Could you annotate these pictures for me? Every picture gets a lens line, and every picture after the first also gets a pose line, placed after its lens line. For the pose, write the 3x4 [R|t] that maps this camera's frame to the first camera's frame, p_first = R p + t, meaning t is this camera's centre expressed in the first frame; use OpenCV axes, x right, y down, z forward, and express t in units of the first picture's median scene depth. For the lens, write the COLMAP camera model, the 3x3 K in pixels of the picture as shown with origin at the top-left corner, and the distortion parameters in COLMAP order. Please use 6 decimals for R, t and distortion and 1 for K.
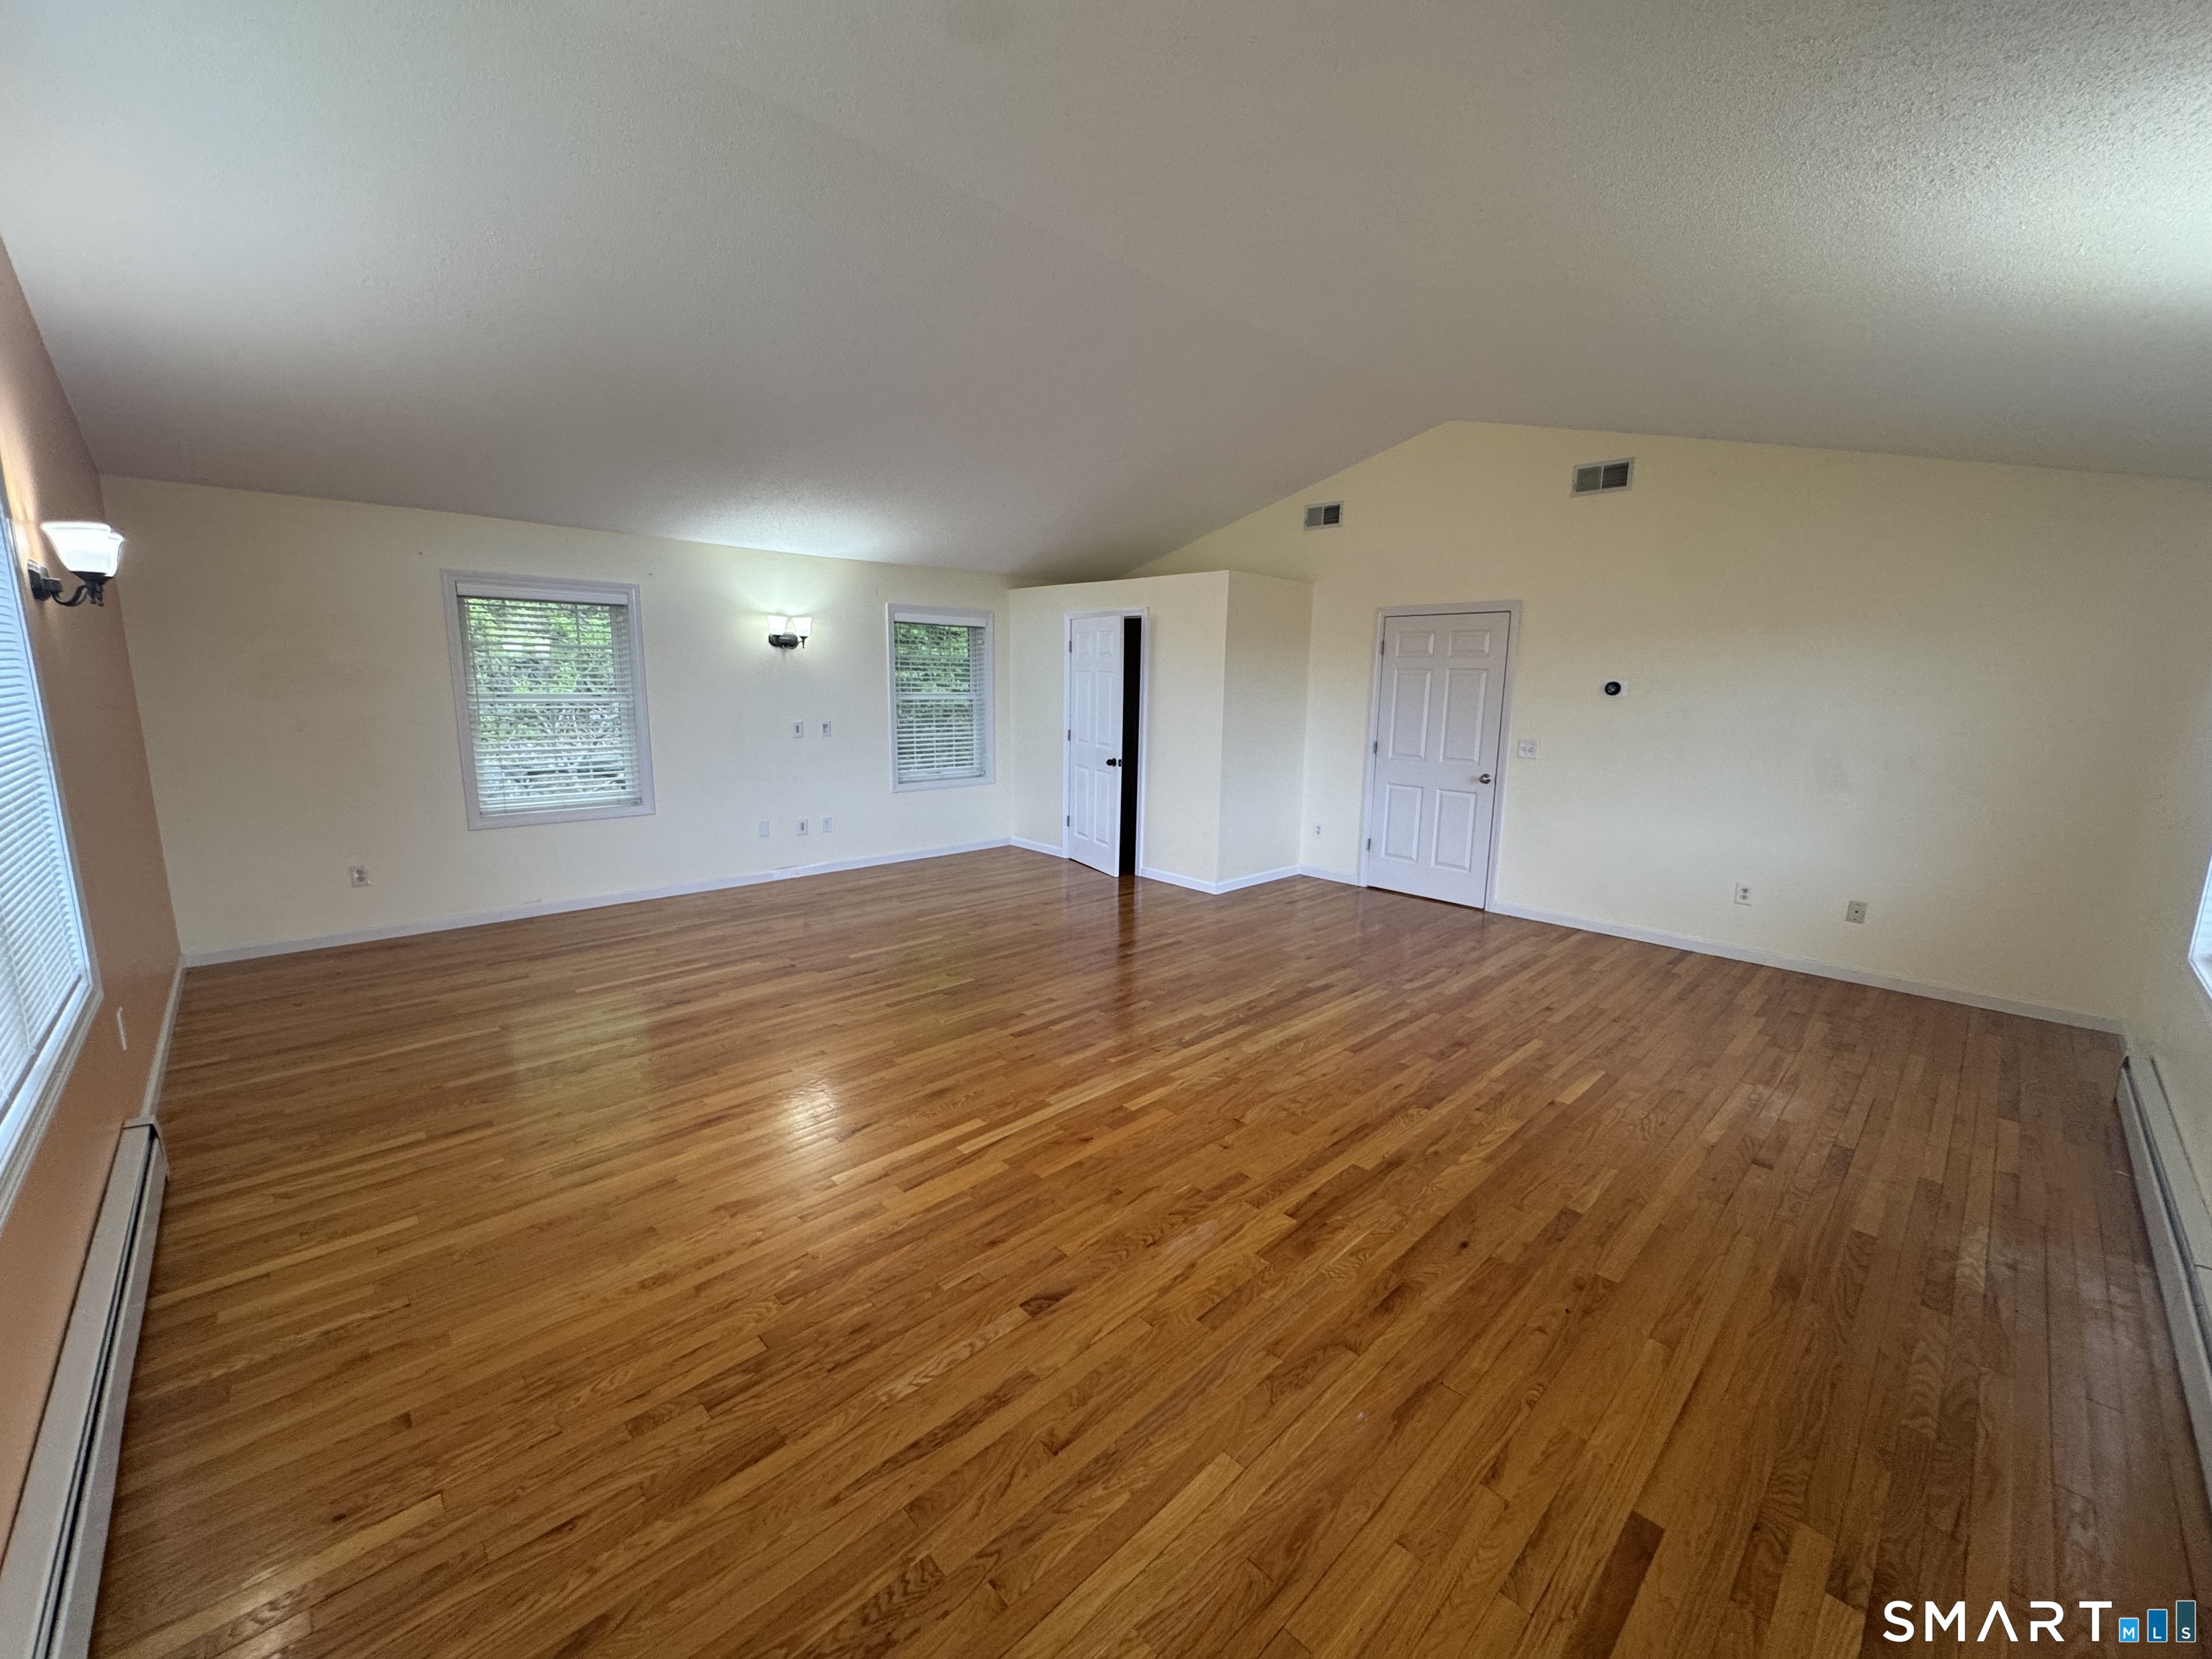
lens RADIAL K [[877.7, 0, 1106.0], [0, 877.7, 829.5], [0, 0, 1]] dist [-0.002214, -0.000029]
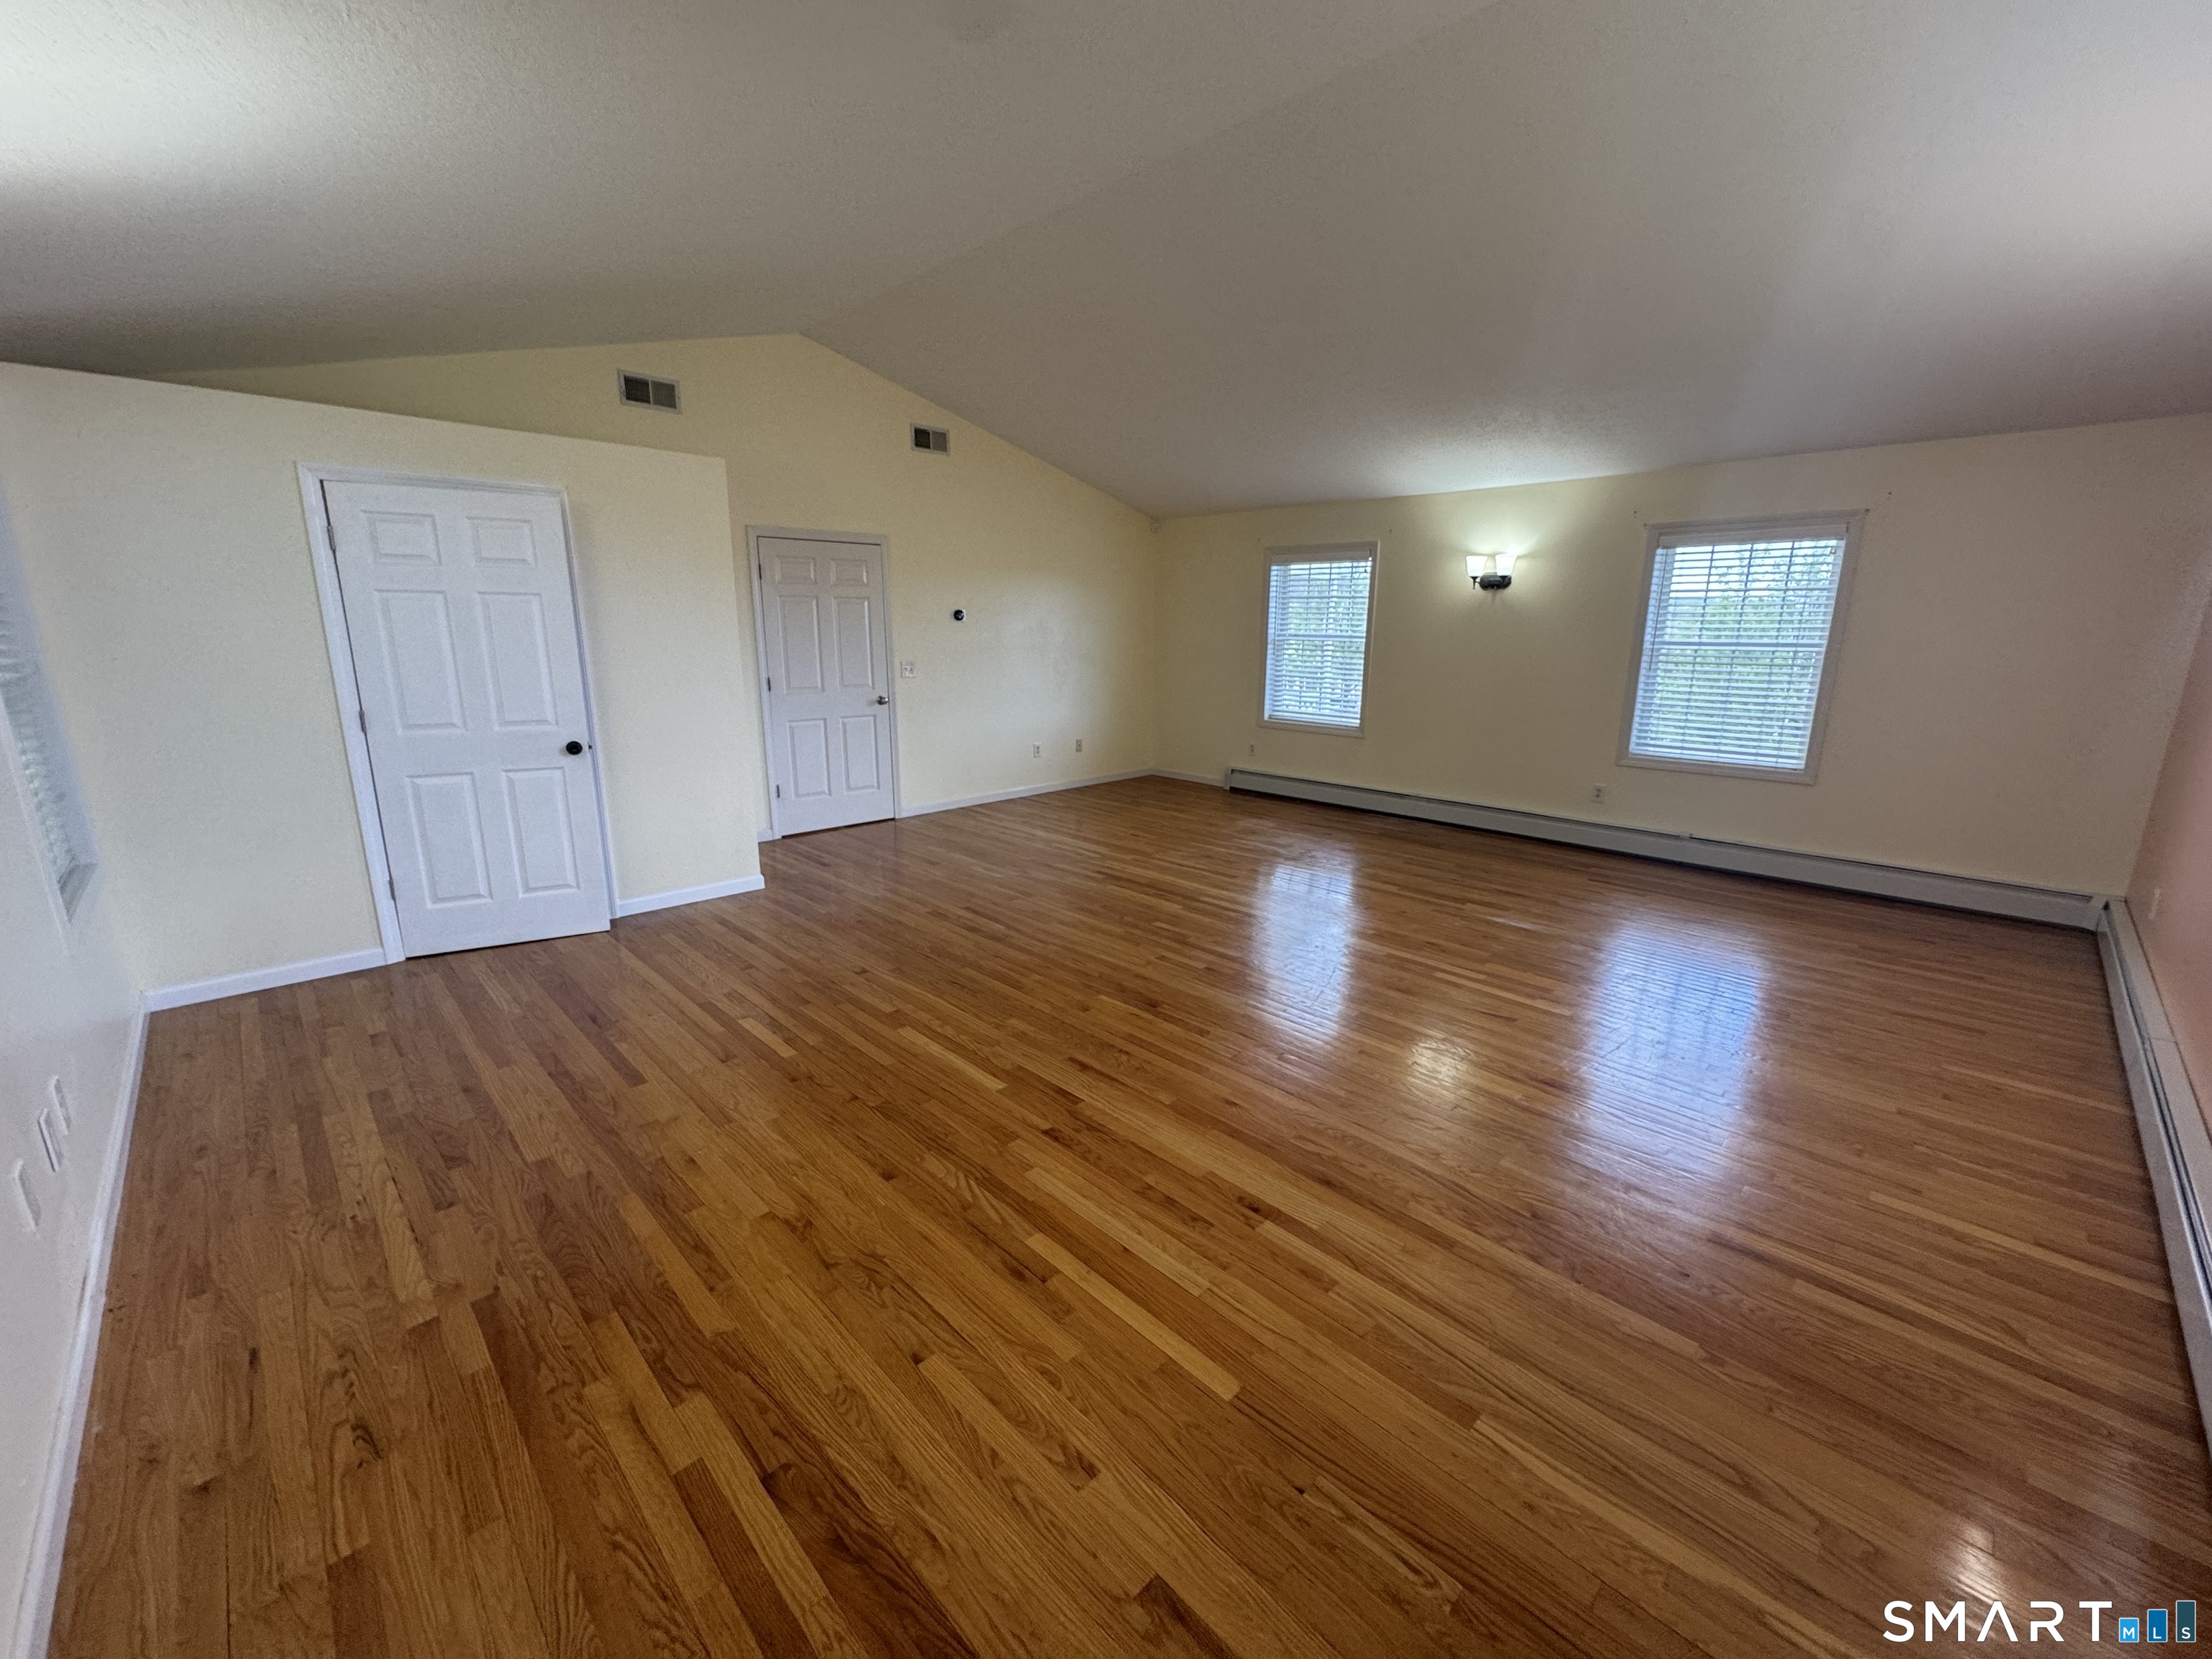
lens RADIAL K [[883.6, 0, 1102.6], [0, 883.6, 828.8], [0, 0, 1]] dist [0.000266, -0.000294]
pose [[-0.005987, -0.244444, 0.969645, -0.946965], [0.165270, 0.956085, 0.242046, -0.176689], [-0.986230, 0.161703, 0.034675, 1.012957]]
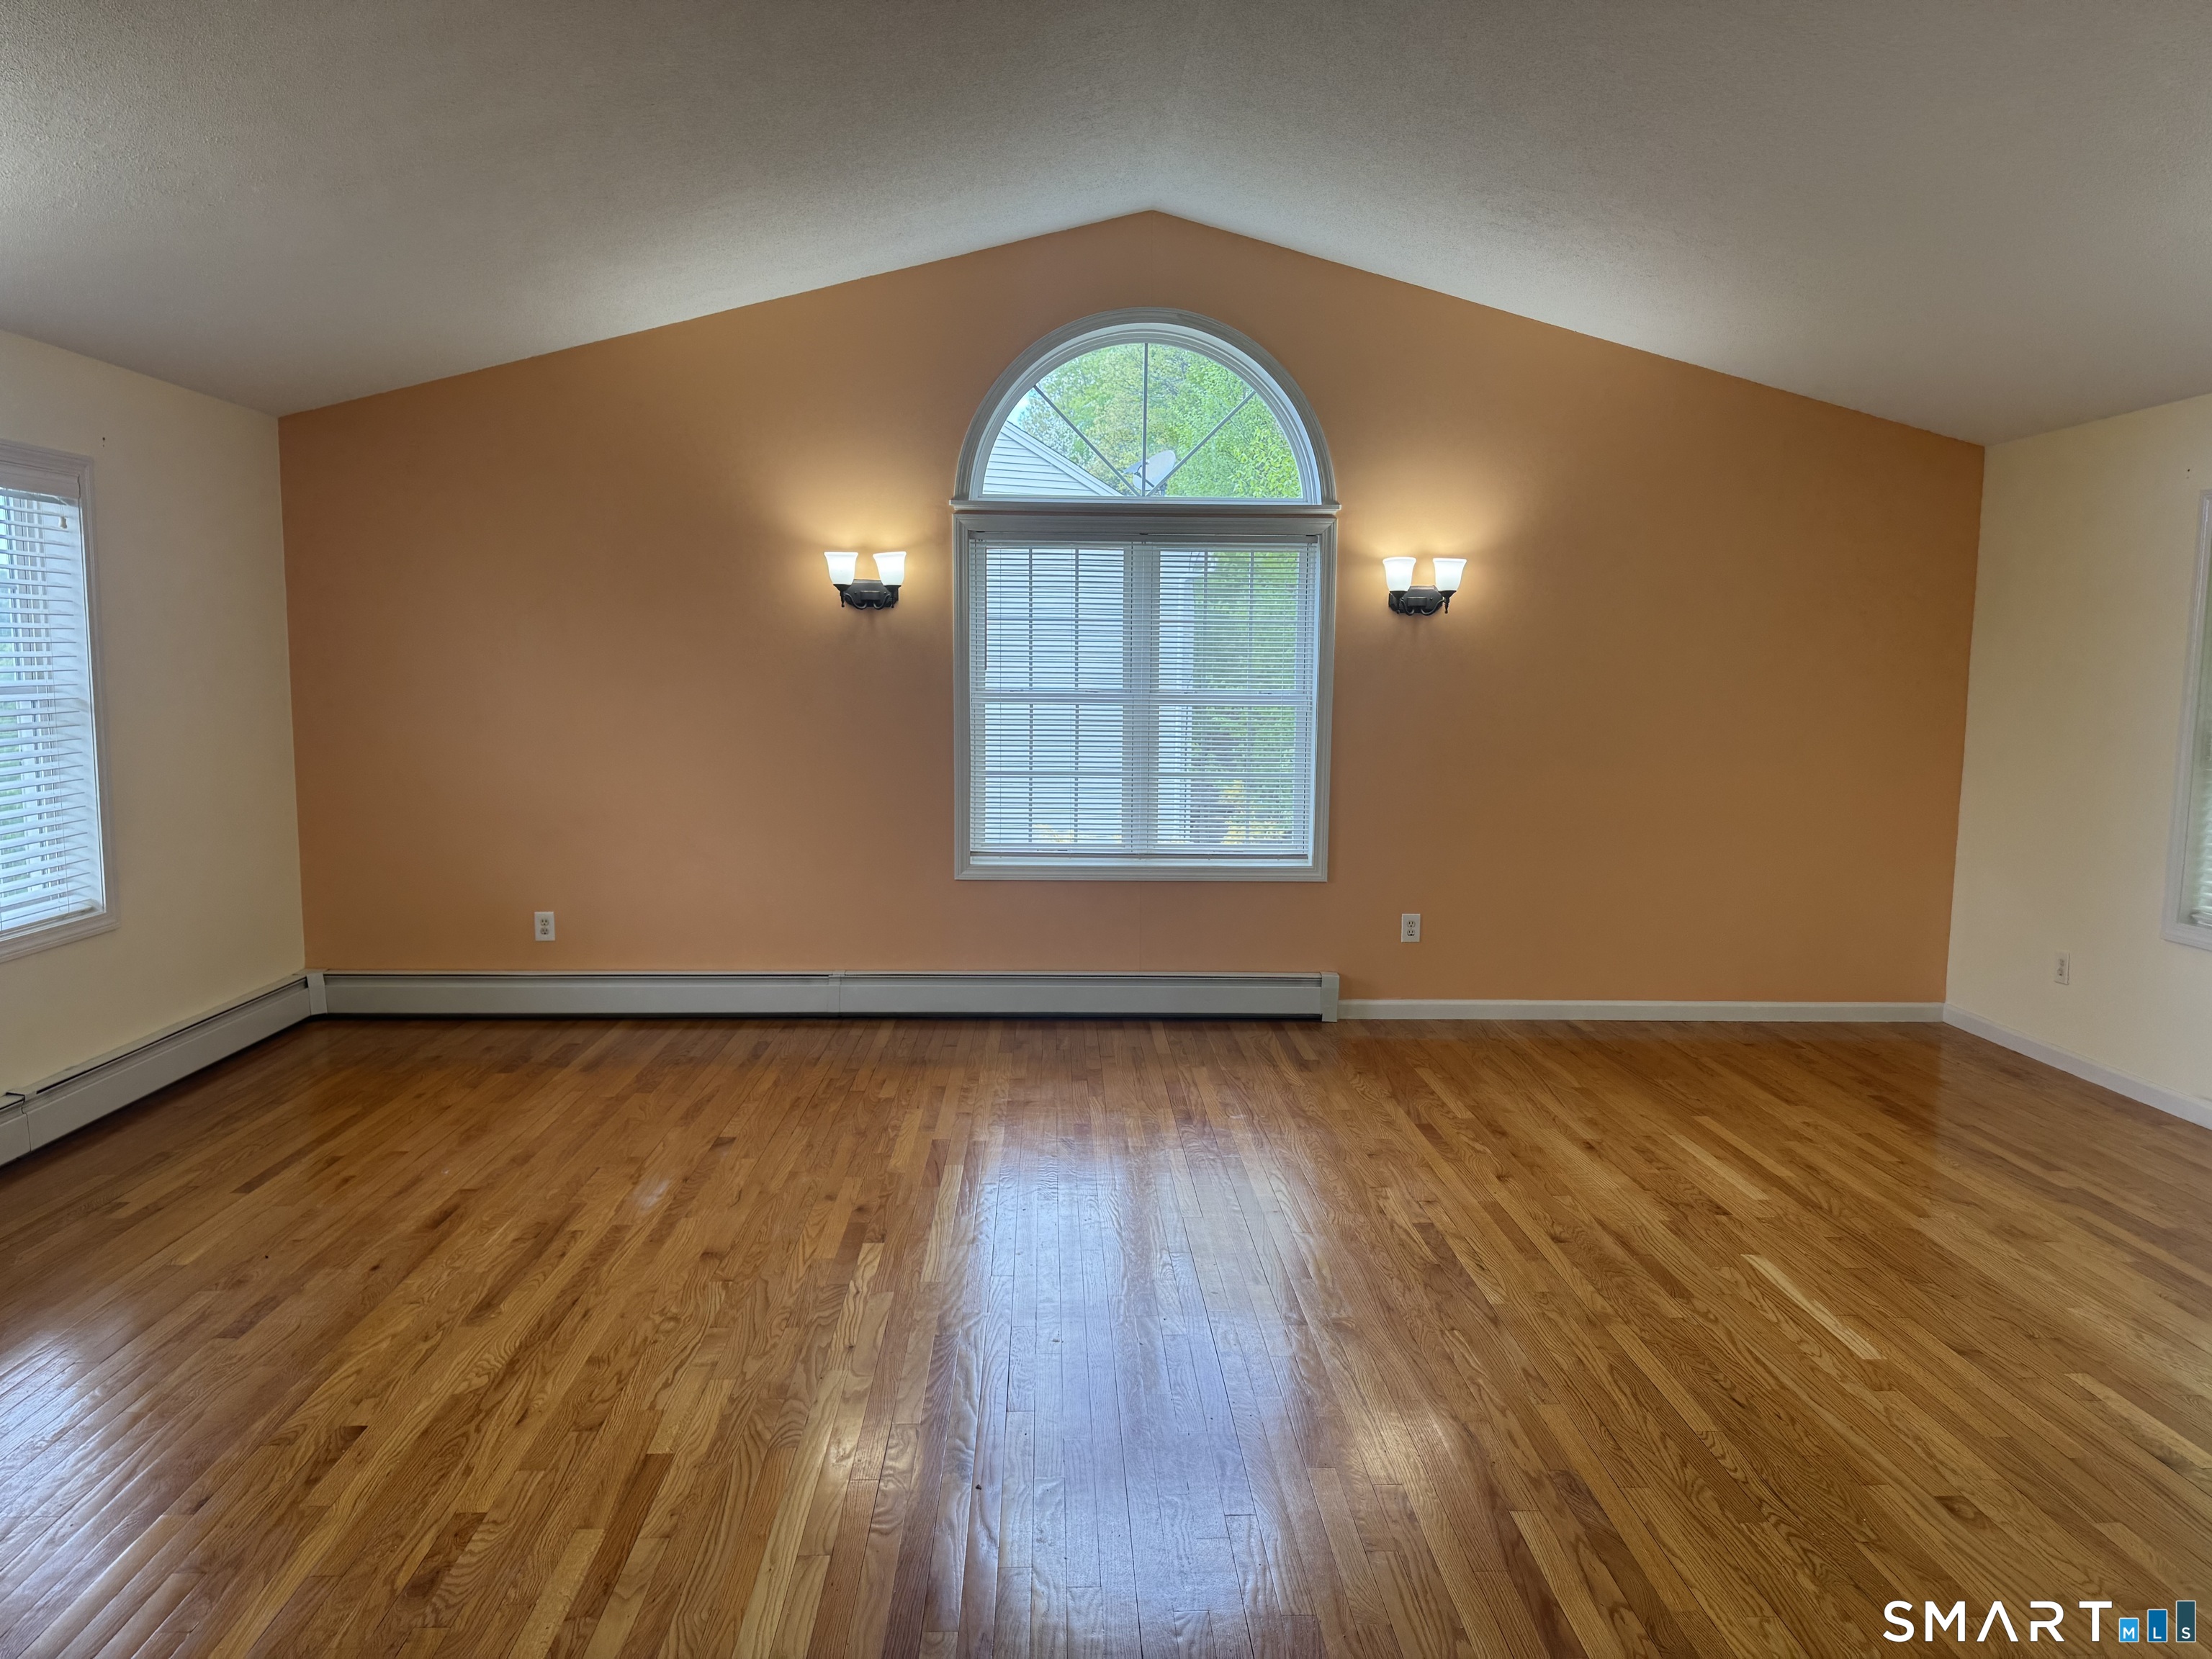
lens RADIAL K [[1562.5, 0, 1106.0], [0, 1562.5, 829.5], [0, 0, 1]] dist [0.122209, -0.186842]
pose [[-0.666855, 0.055861, -0.743091, 0.624634], [-0.148287, 0.967296, 0.205789, -0.222202], [0.730285, 0.247422, -0.636763, 1.410126]]
